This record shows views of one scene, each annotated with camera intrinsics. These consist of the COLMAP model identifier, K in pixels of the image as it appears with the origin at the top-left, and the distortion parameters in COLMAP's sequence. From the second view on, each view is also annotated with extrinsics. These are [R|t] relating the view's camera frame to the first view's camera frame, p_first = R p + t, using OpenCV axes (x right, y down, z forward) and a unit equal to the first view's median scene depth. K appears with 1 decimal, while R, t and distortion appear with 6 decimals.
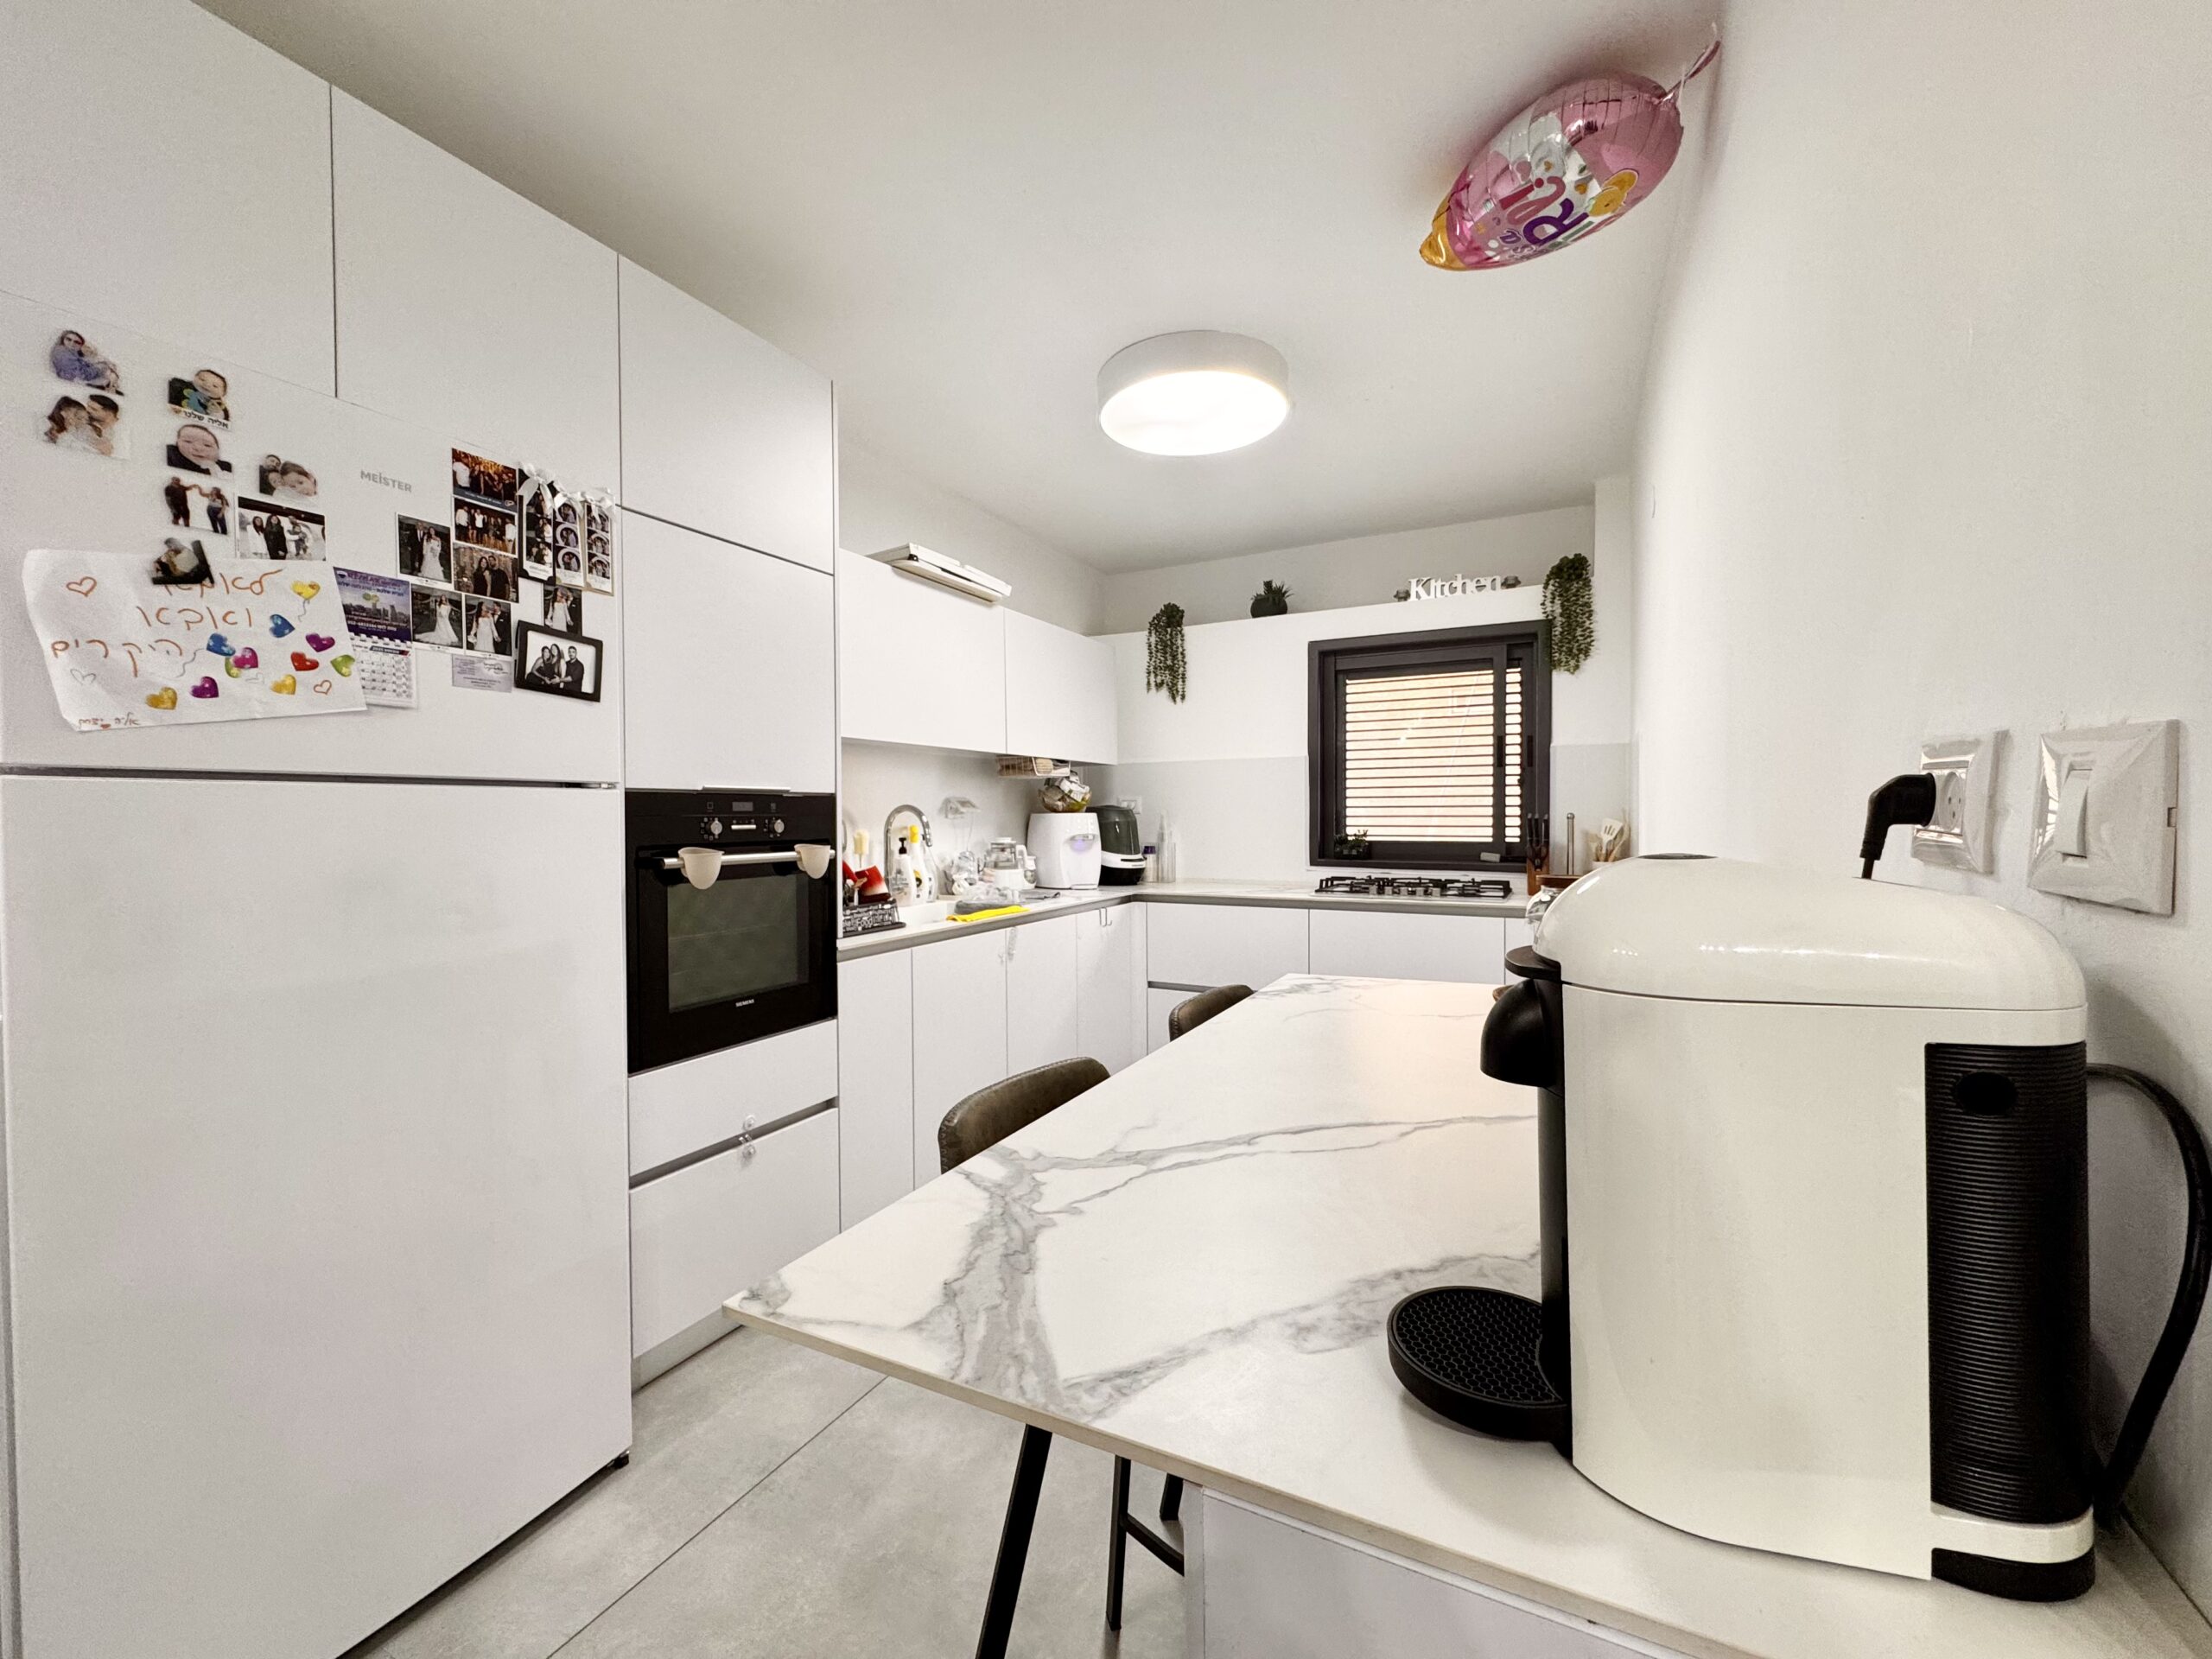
lens RADIAL K [[881.0, 0, 1109.1], [0, 881.0, 832.1], [0, 0, 1]] dist [-0.004070, 0.000377]
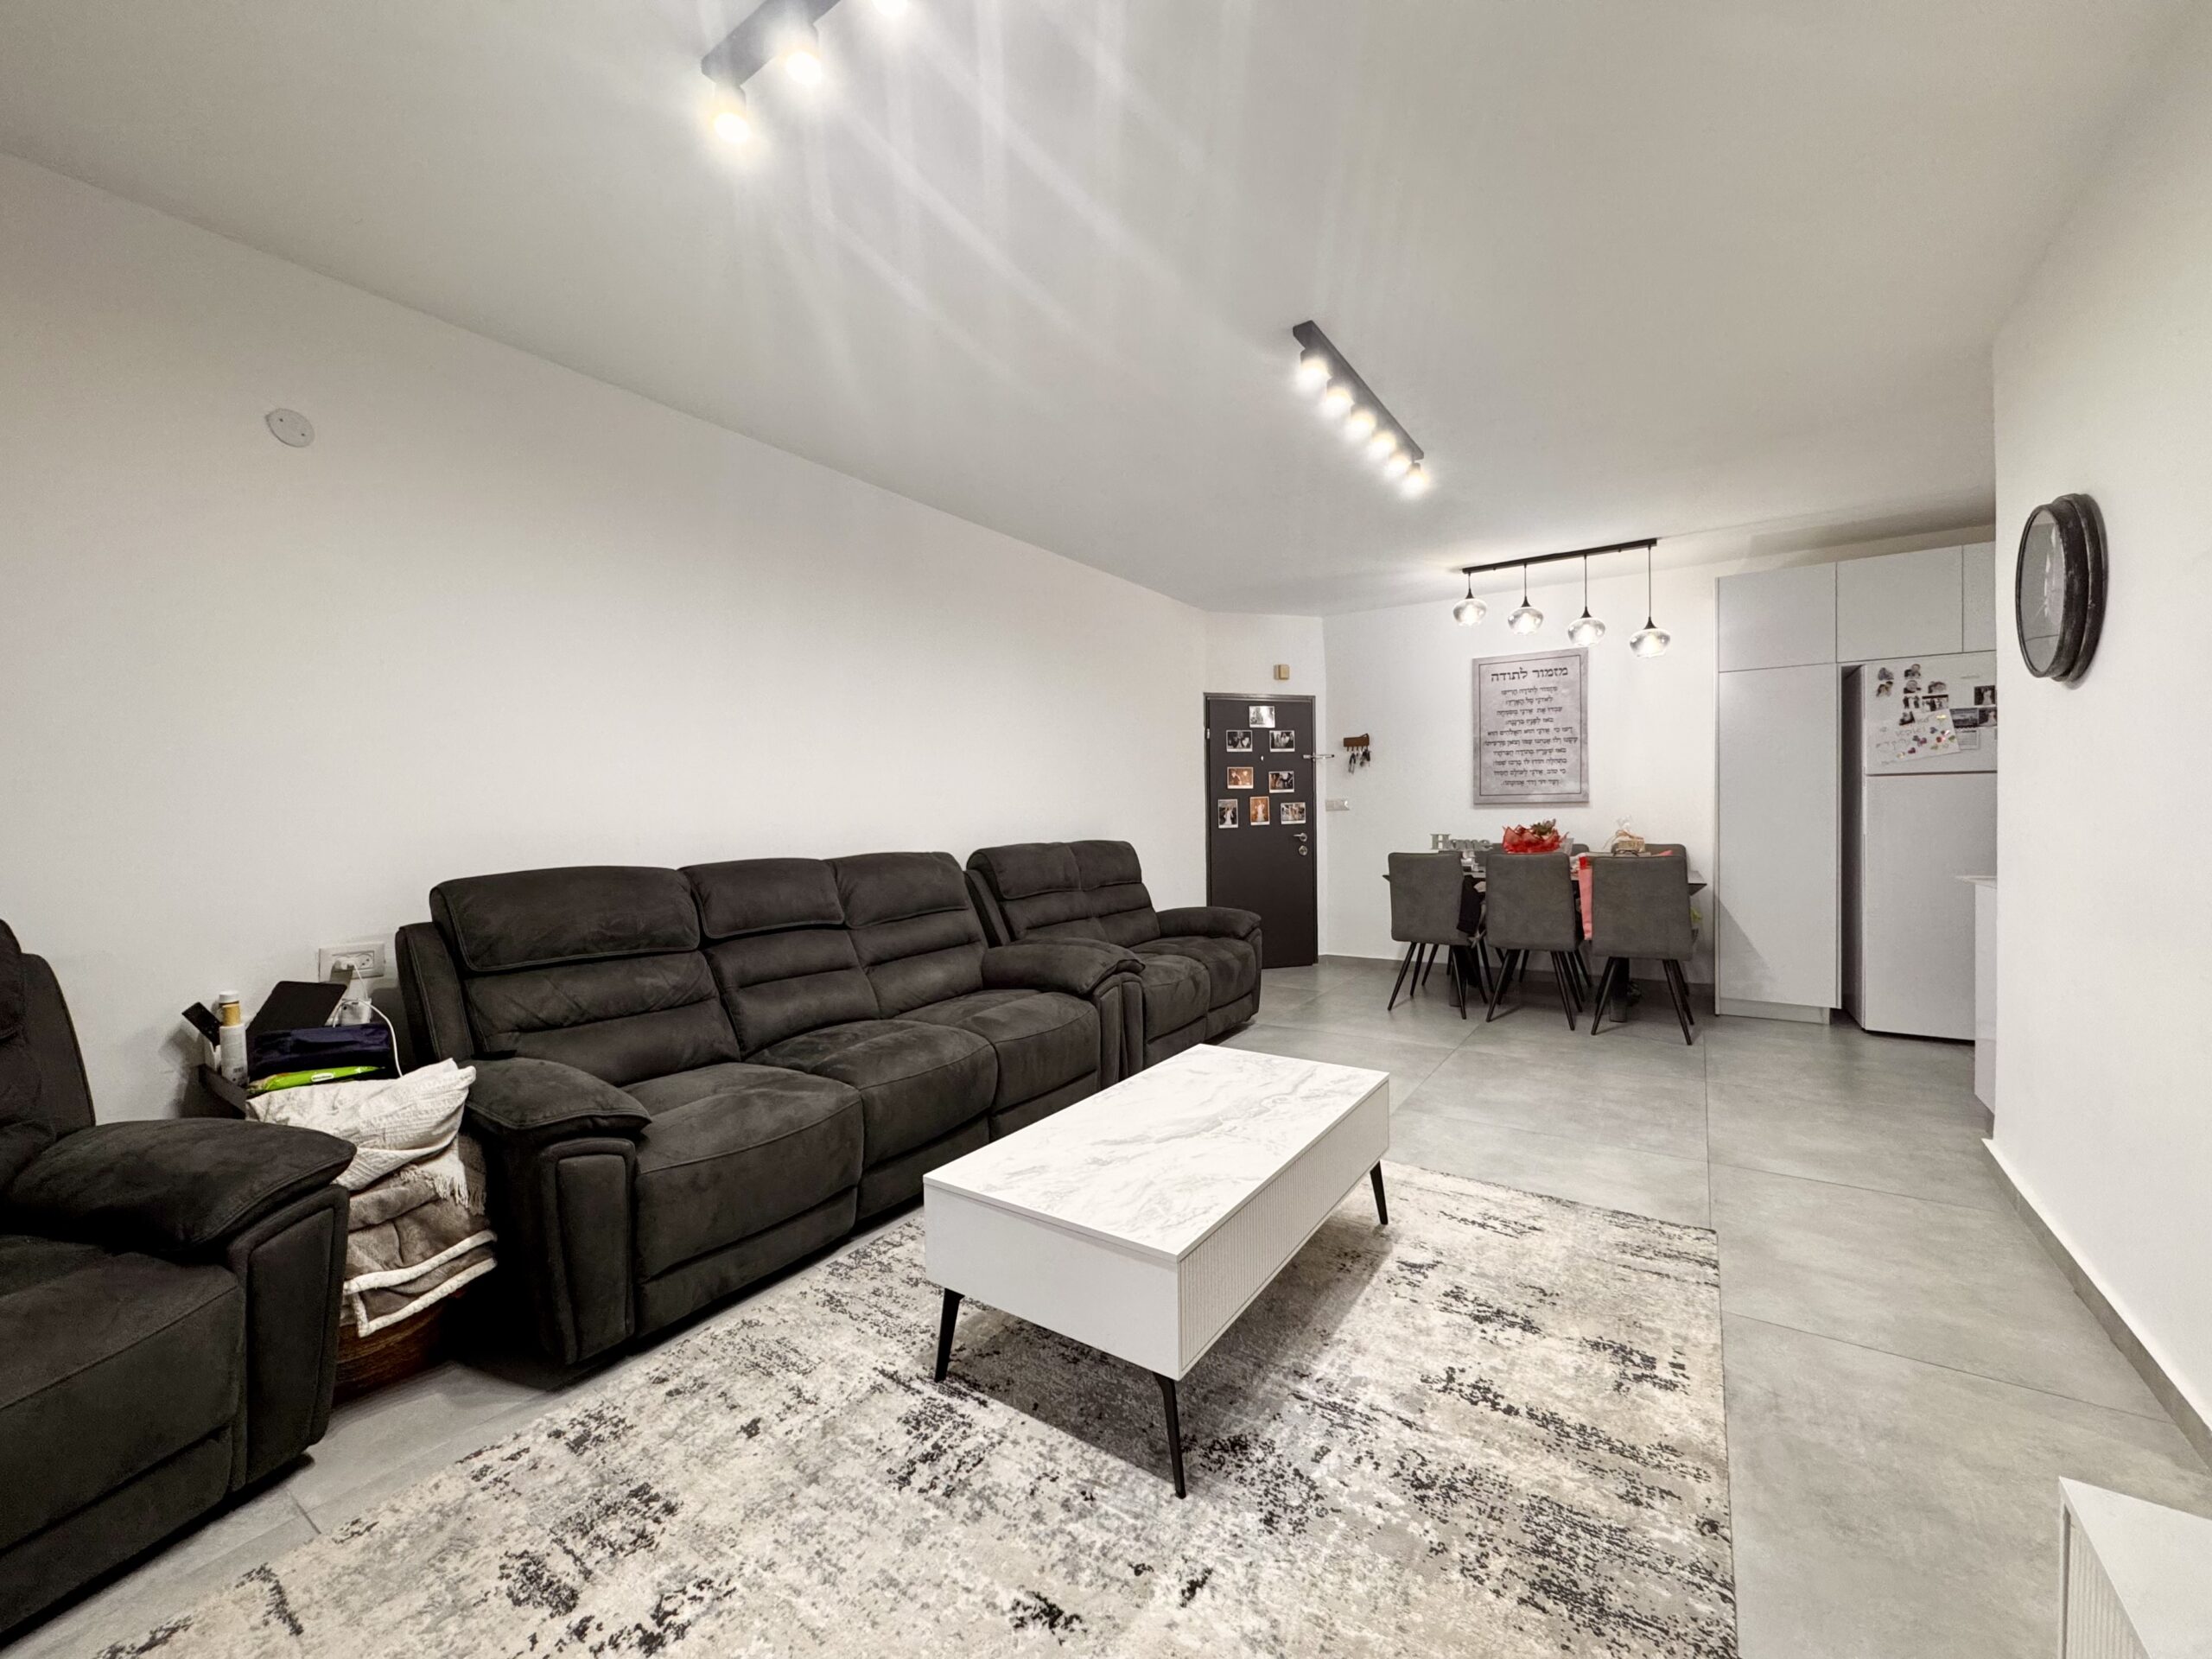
lens RADIAL K [[881.0, 0, 1103.9], [0, 881.0, 832.1], [0, 0, 1]] dist [-0.004070, 0.000377]
pose [[-0.118643, 0.032203, -0.992415, 1.195585], [-0.002714, 0.999460, 0.032756, 0.026536], [0.992933, 0.006579, -0.118491, -0.759801]]
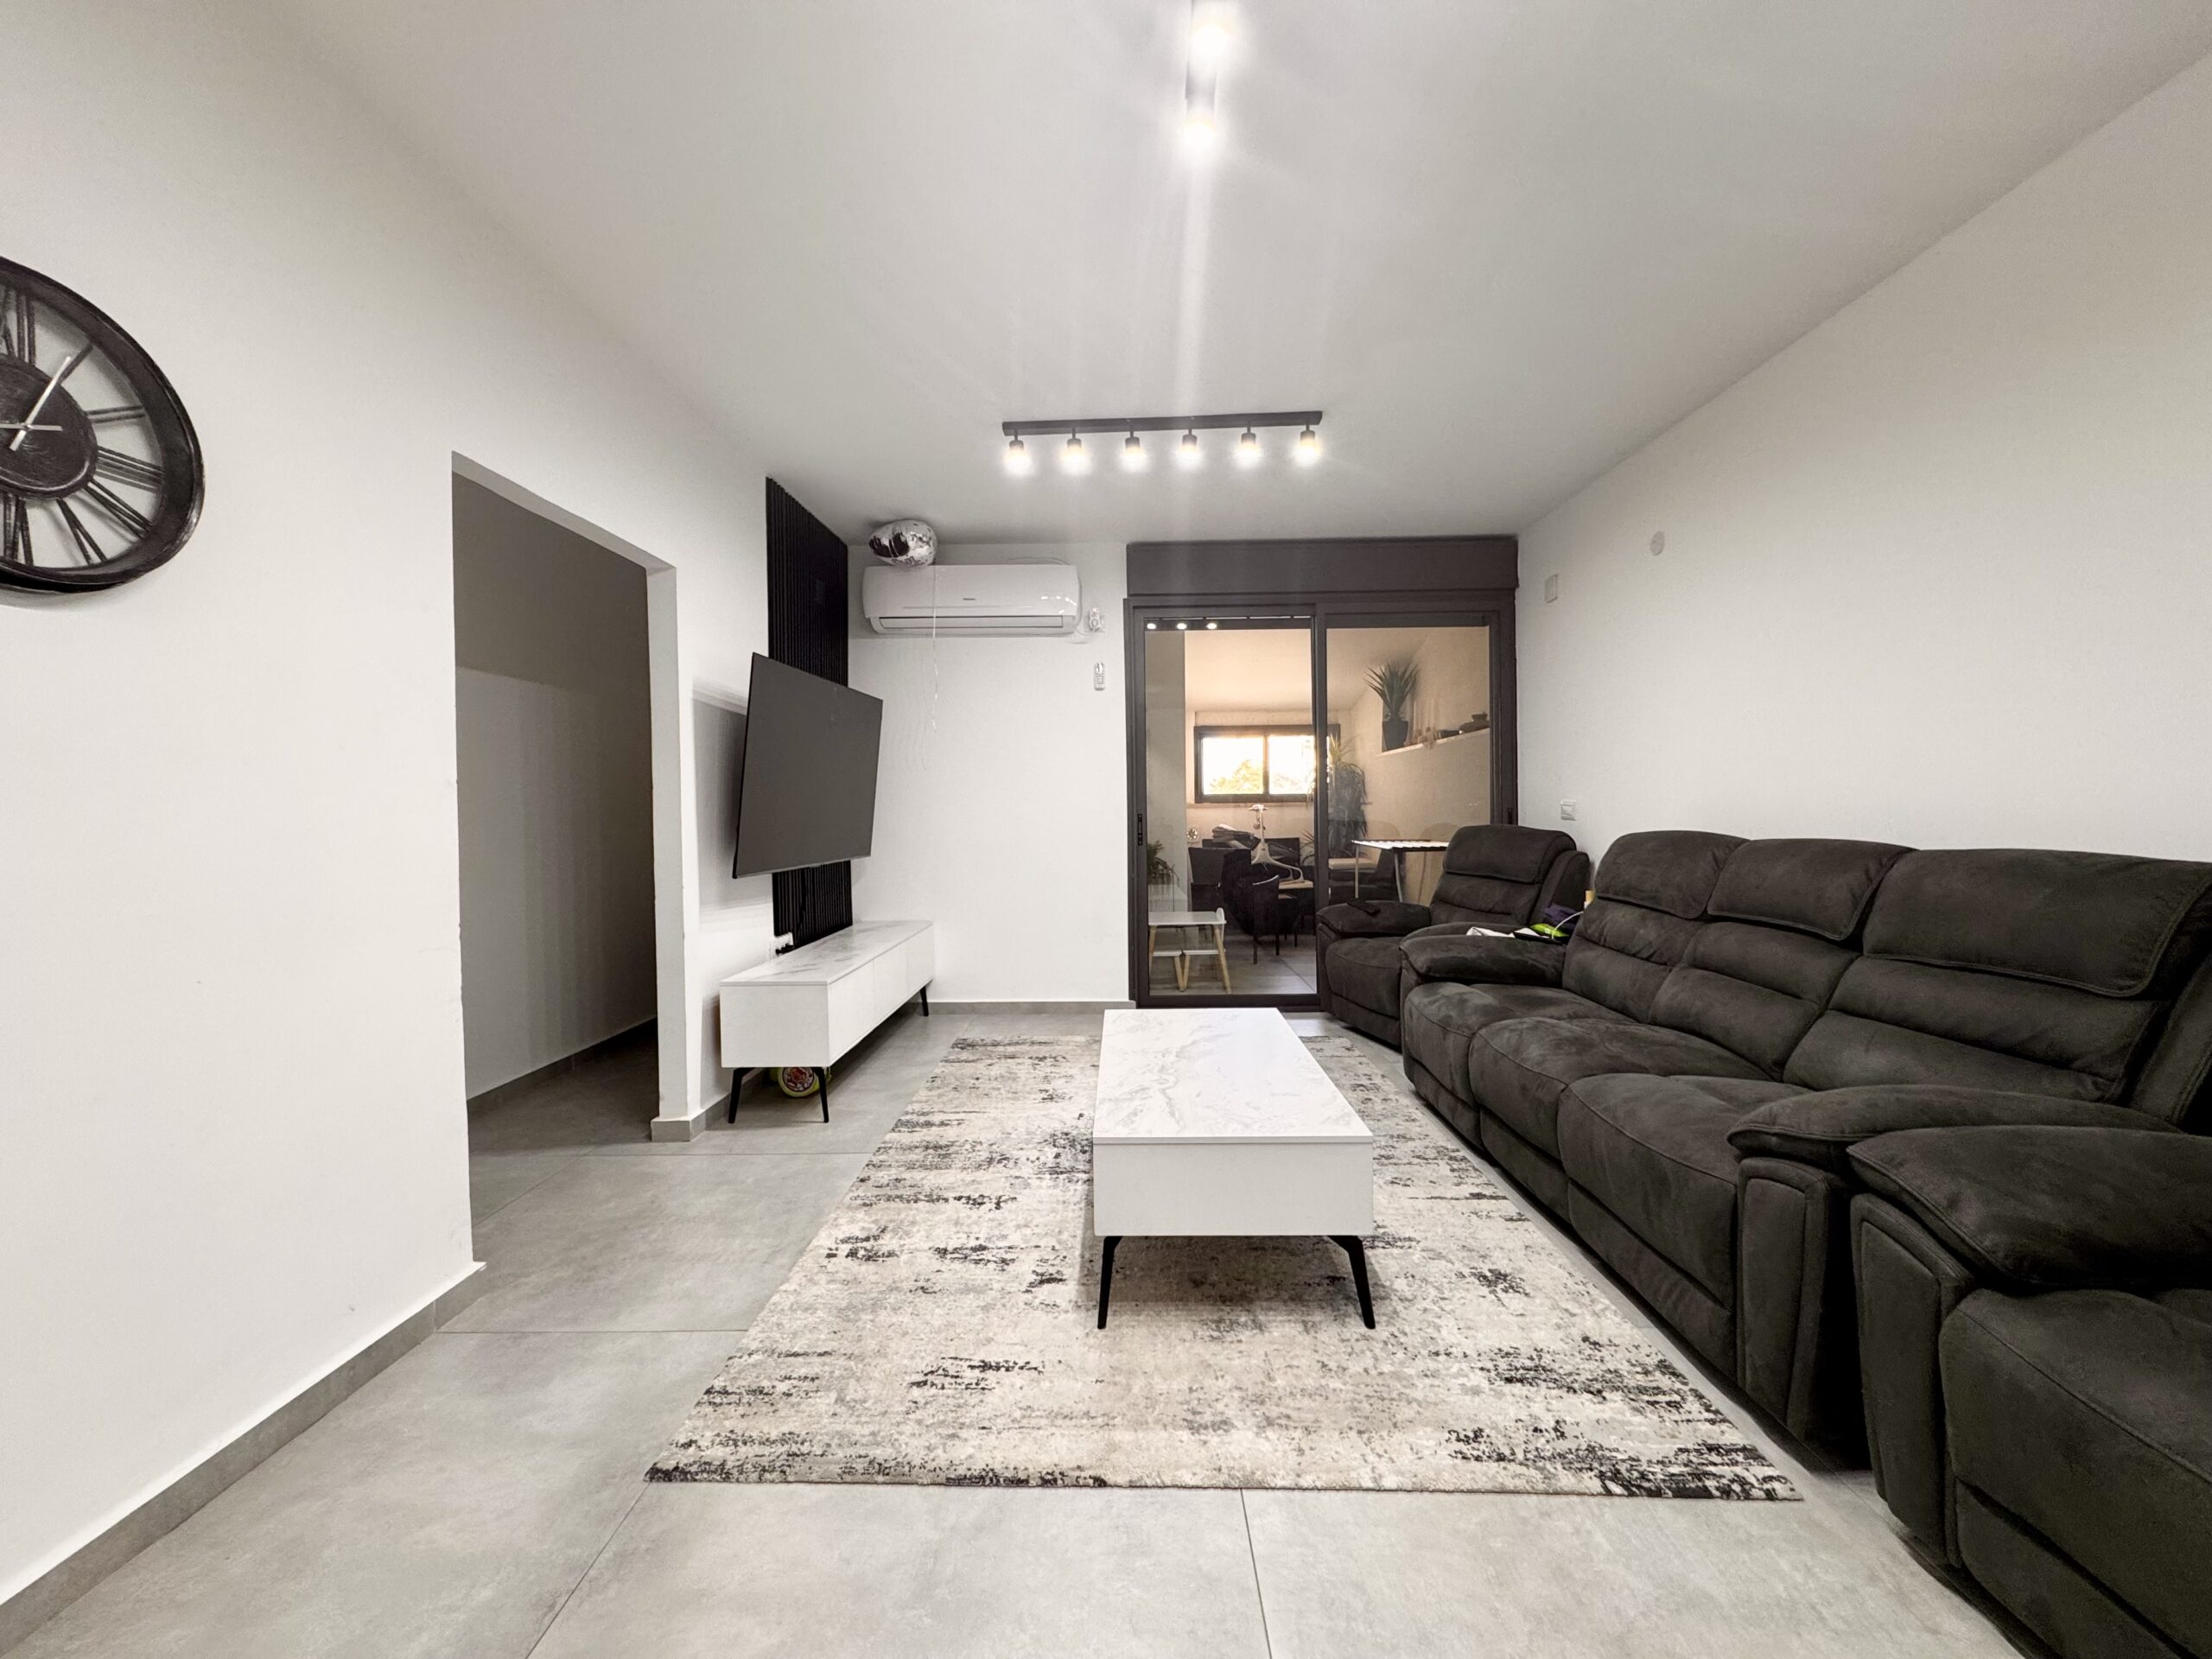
lens RADIAL K [[881.0, 0, 1103.0], [0, 881.0, 832.3], [0, 0, 1]] dist [-0.004070, 0.000377]
pose [[-0.437354, -0.007950, 0.899254, -0.242608], [0.033962, 0.999102, 0.025350, 0.043988], [-0.898648, 0.041628, -0.436691, -0.322151]]
